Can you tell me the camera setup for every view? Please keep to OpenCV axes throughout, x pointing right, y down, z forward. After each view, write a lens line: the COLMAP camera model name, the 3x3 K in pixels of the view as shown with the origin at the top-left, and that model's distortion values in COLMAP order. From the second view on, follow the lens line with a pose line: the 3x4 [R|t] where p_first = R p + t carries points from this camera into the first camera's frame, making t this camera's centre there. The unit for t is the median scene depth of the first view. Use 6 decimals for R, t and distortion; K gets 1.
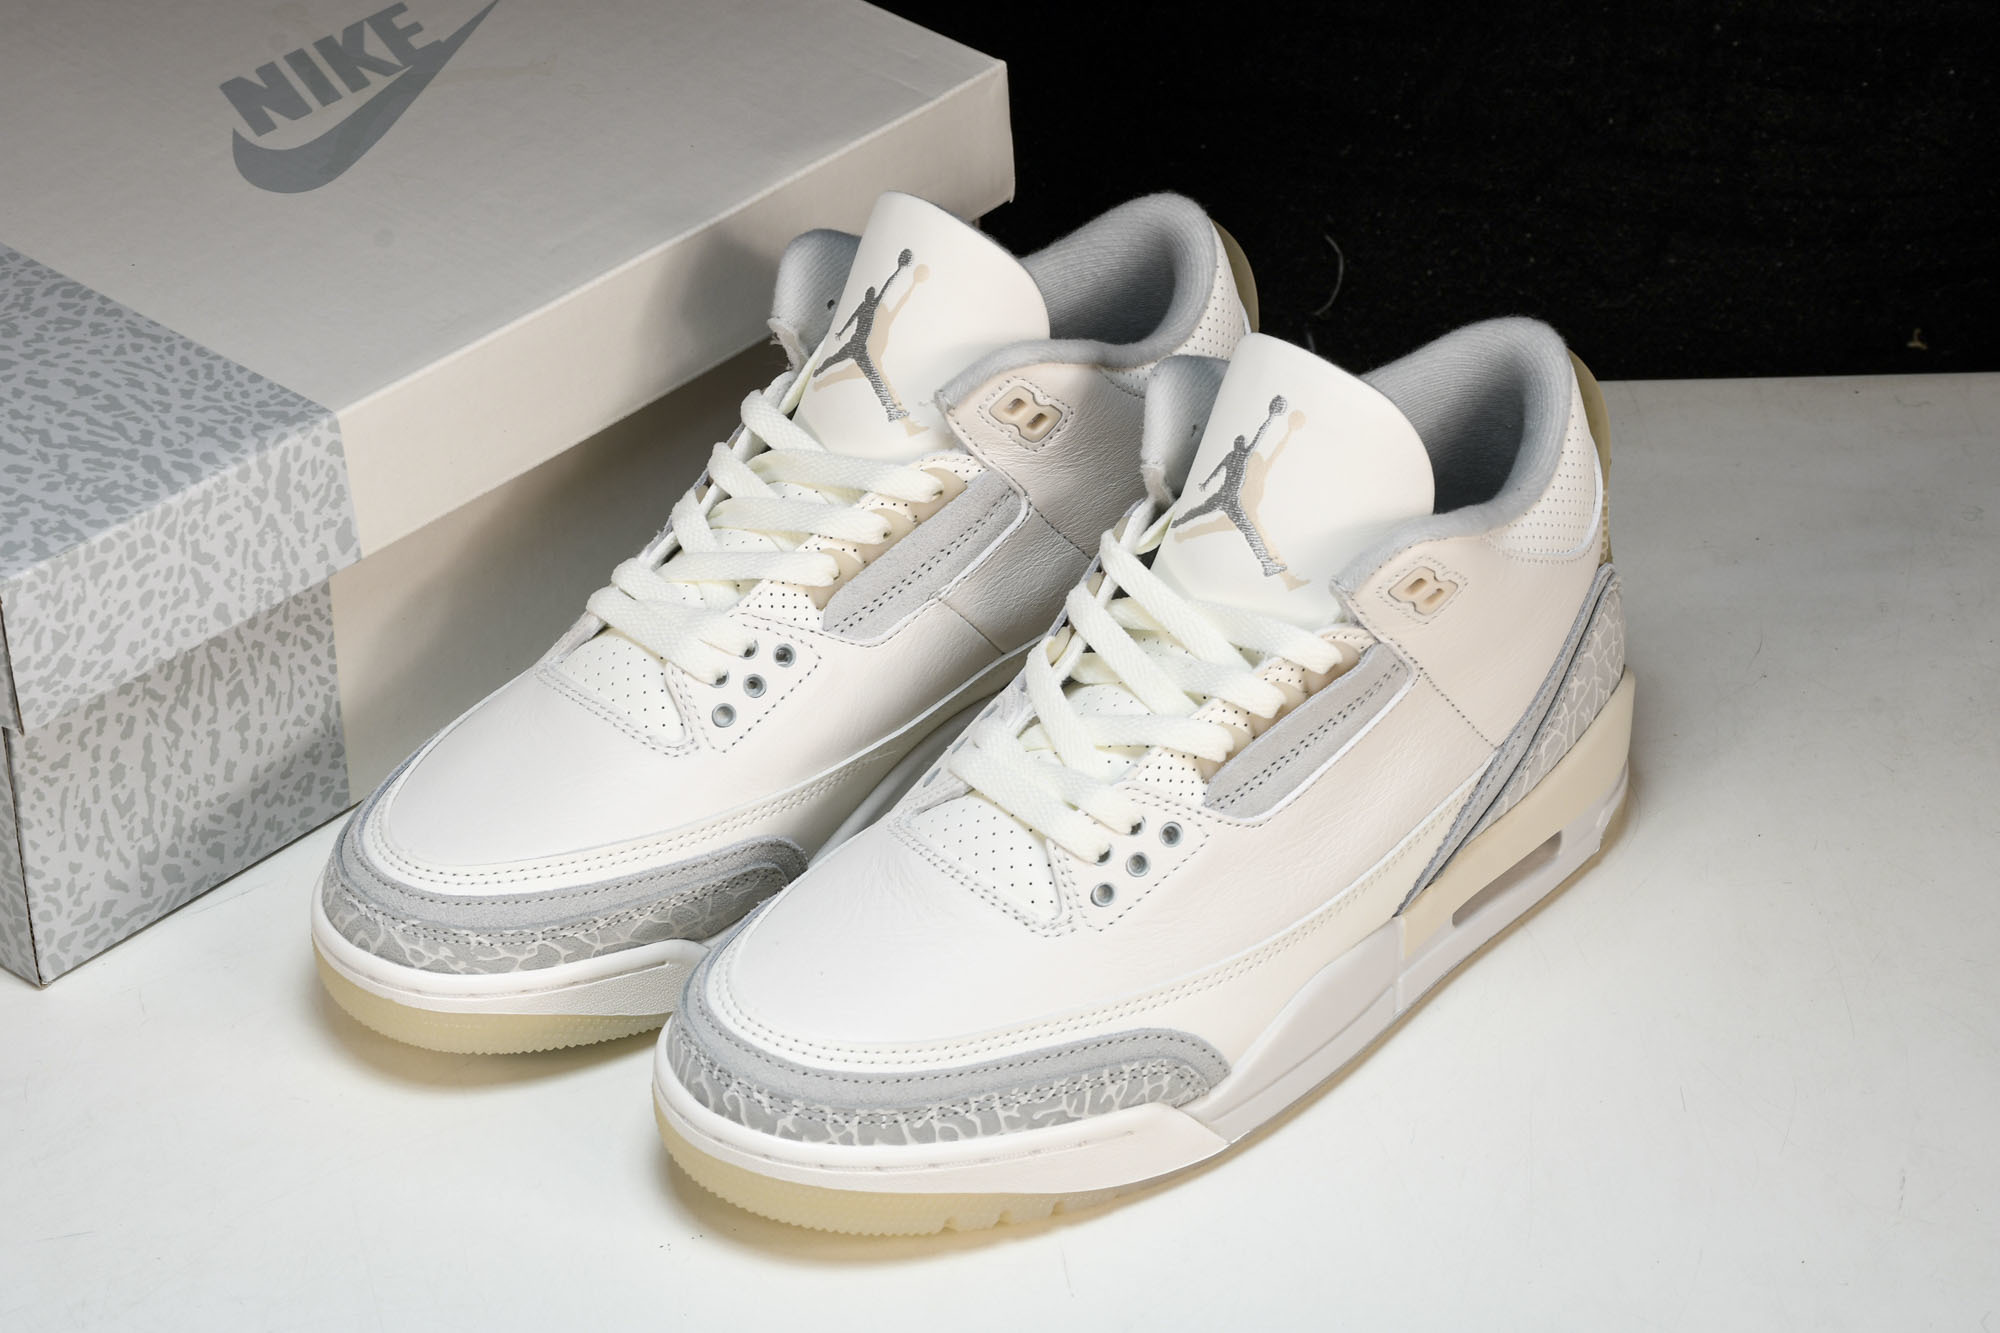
lens RADIAL K [[4800.0, 0, 999.8], [0, 4800.0, 659.7], [0, 0, 1]] dist [0.388760, 0.000000]
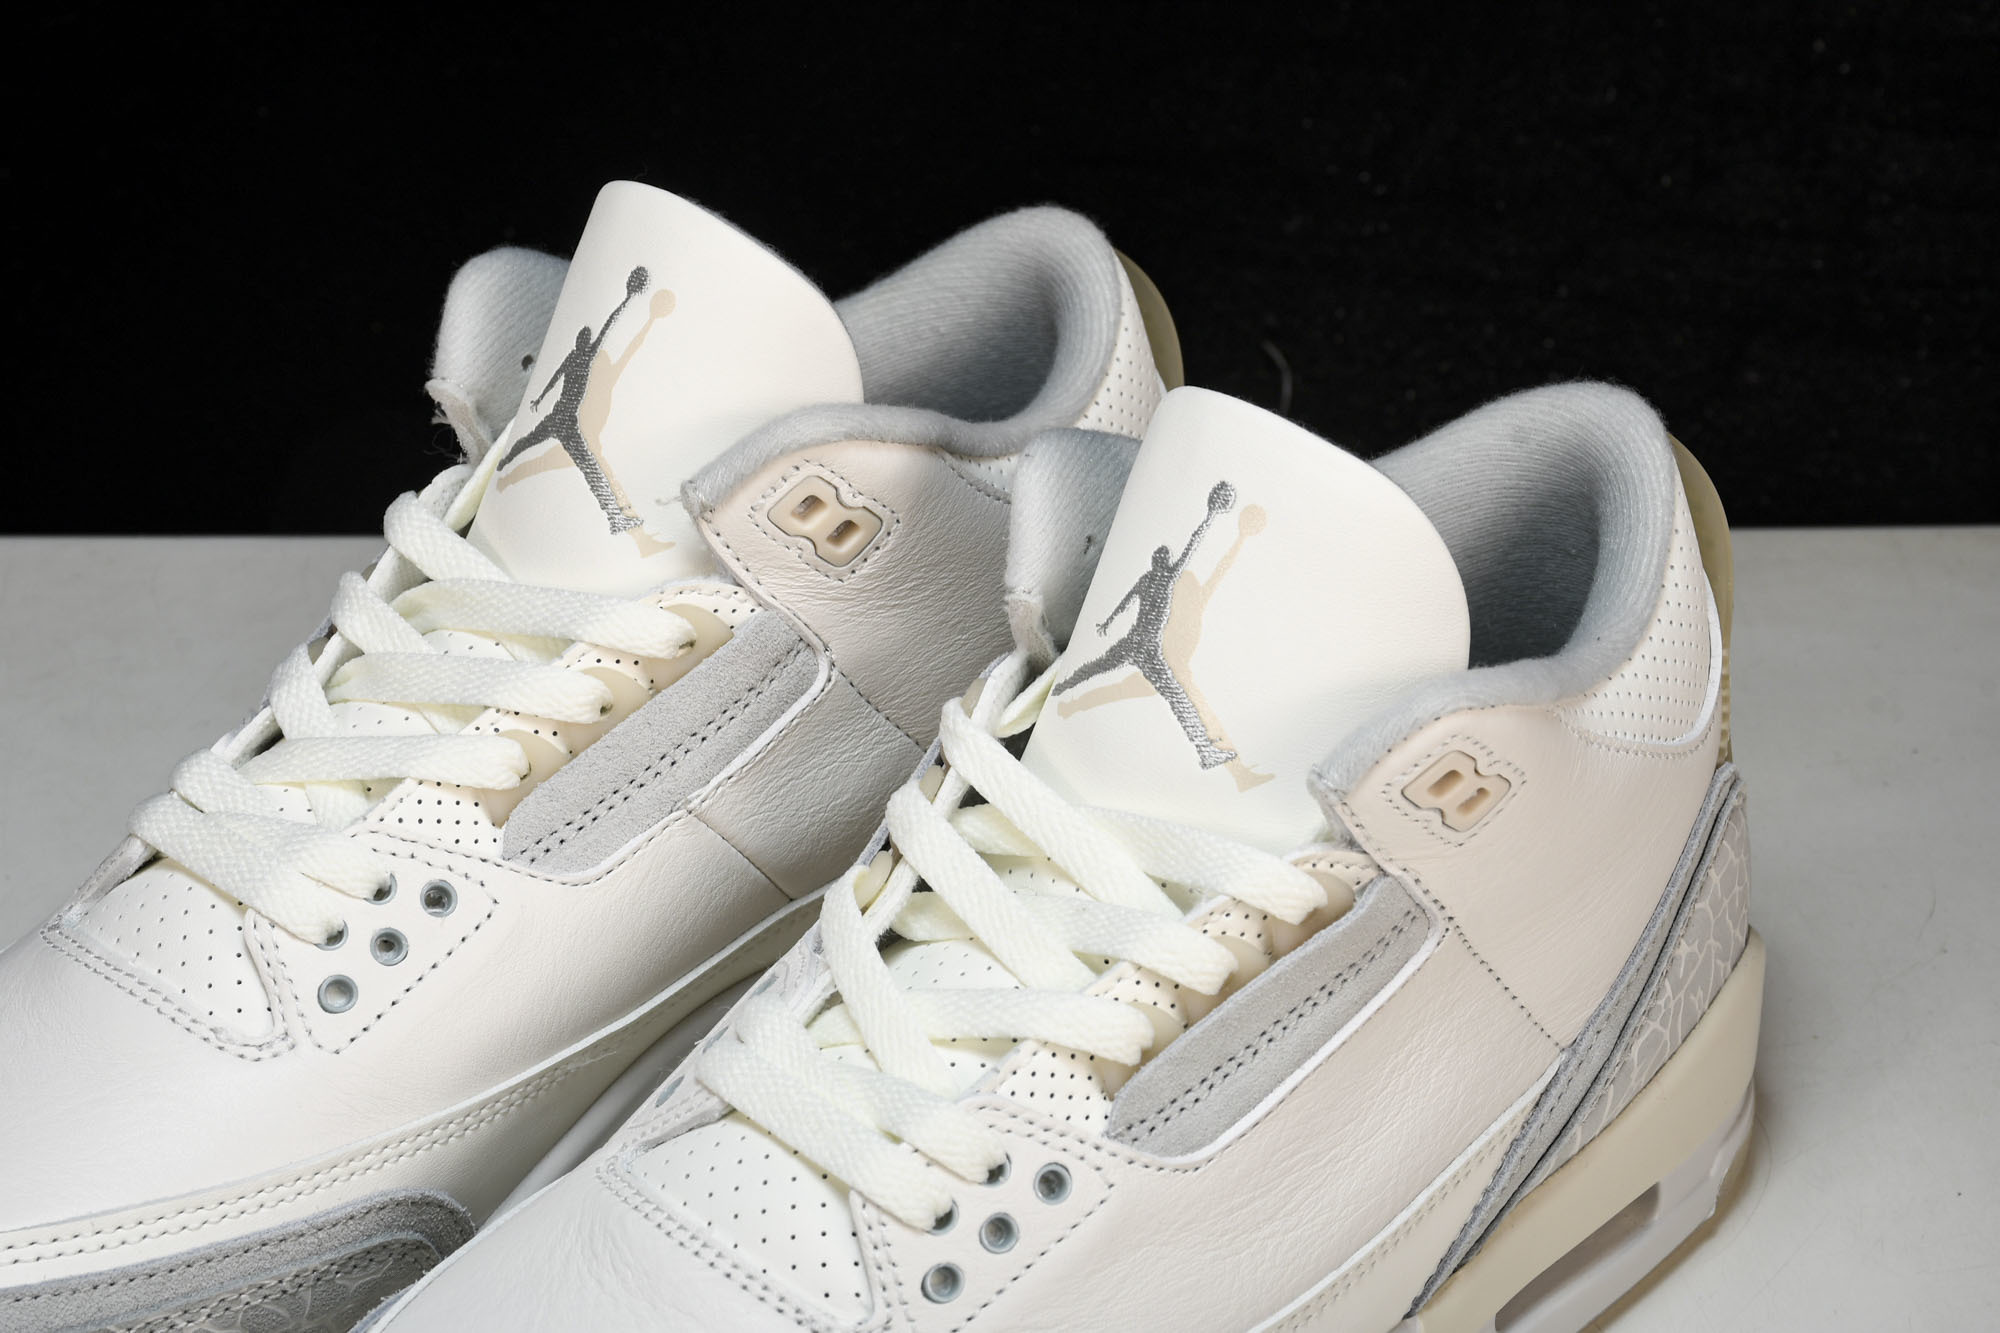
lens RADIAL K [[5268.7, 0, 985.2], [0, 5268.7, 663.8], [0, 0, 1]] dist [0.519631, 0.000000]
pose [[0.999690, 0.003767, 0.024595, 0.009802], [-0.002217, 0.998026, -0.062758, 0.012182], [-0.024783, 0.062684, 0.997726, 0.310465]]
